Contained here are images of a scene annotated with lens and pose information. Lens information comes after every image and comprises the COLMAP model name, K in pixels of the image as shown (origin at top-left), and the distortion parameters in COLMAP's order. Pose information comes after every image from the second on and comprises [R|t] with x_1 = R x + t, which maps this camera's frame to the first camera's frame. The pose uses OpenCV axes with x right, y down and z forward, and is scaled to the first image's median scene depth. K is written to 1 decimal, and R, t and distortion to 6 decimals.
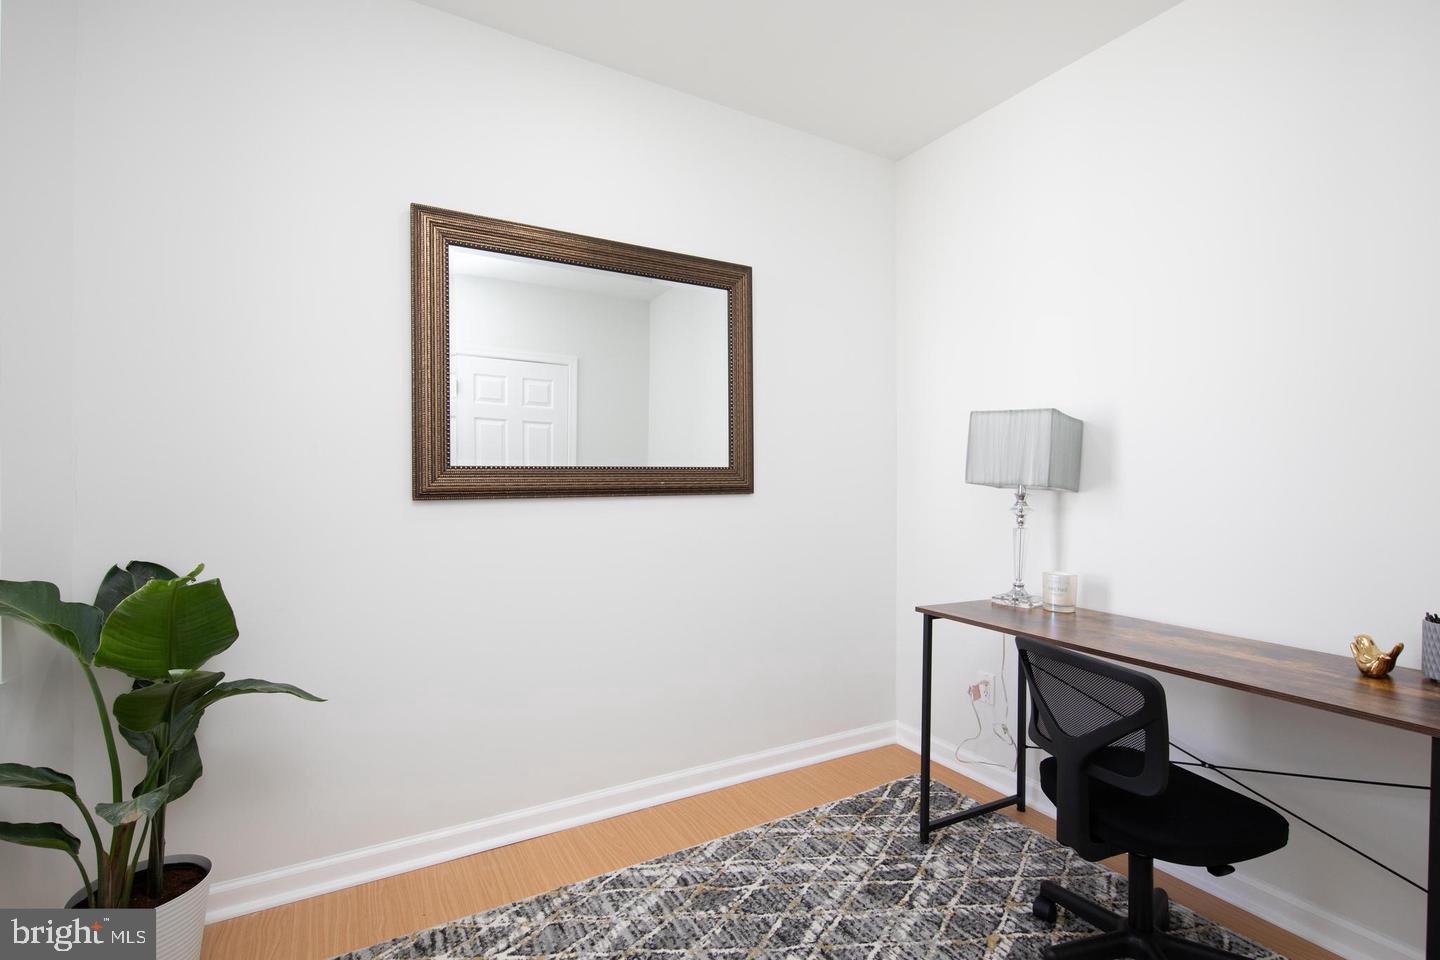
lens RADIAL K [[678.9, 0, 723.7], [0, 678.9, 477.1], [0, 0, 1]] dist [0.004370, -0.000612]
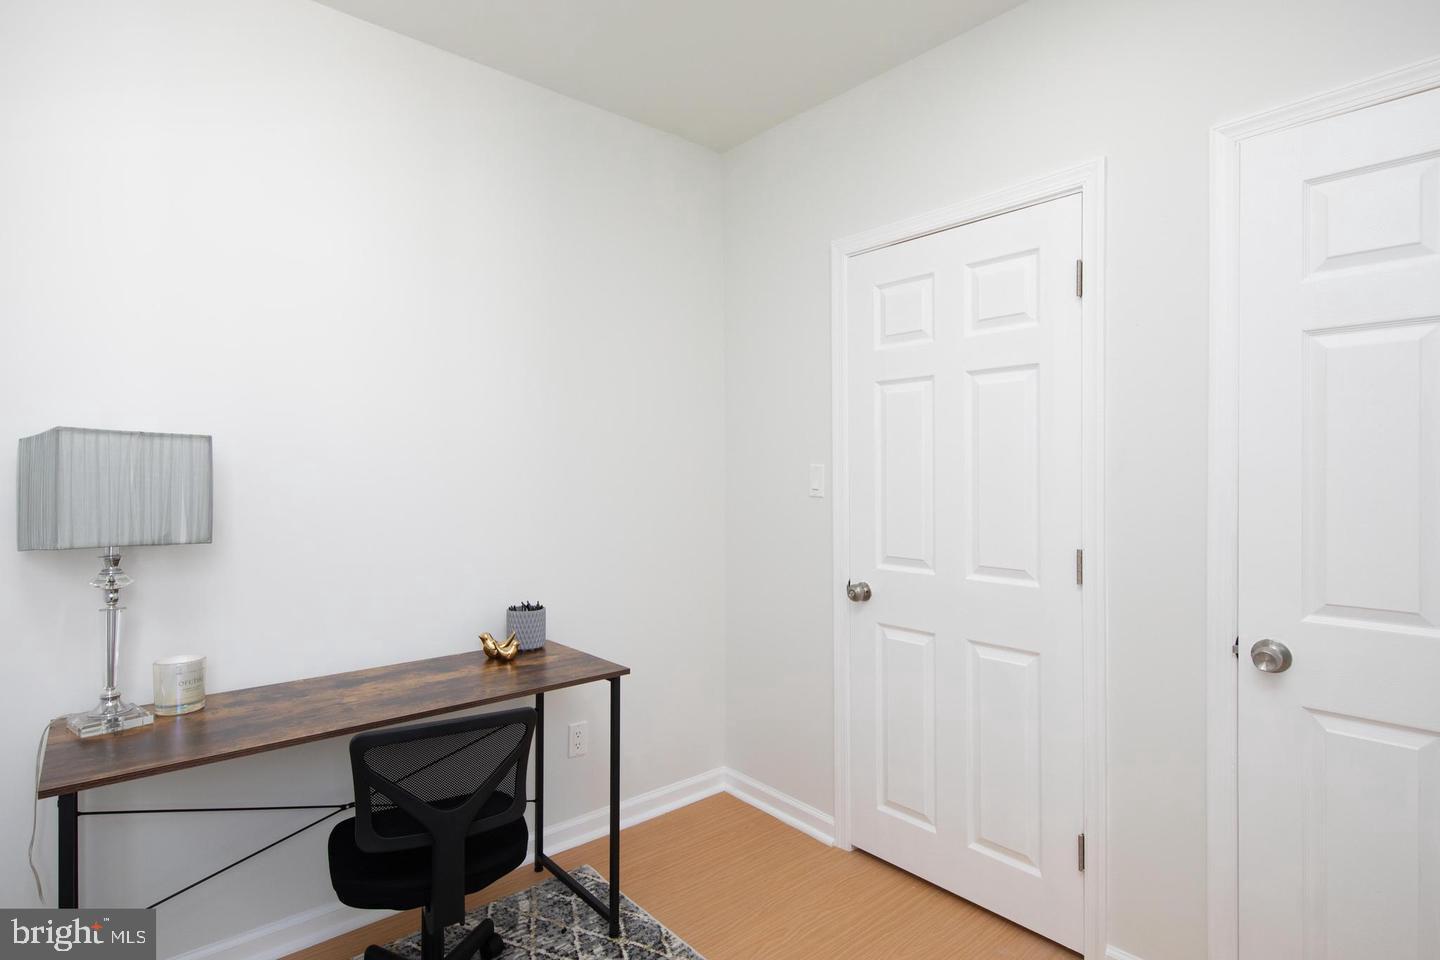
lens RADIAL K [[714.4, 0, 759.1], [0, 714.4, 481.7], [0, 0, 1]] dist [0.005156, 0.000211]
pose [[-0.237506, -0.000767, 0.971386, -0.402303], [0.015342, 0.999872, 0.004540, -0.043737], [-0.971265, 0.015981, -0.237464, 0.576983]]
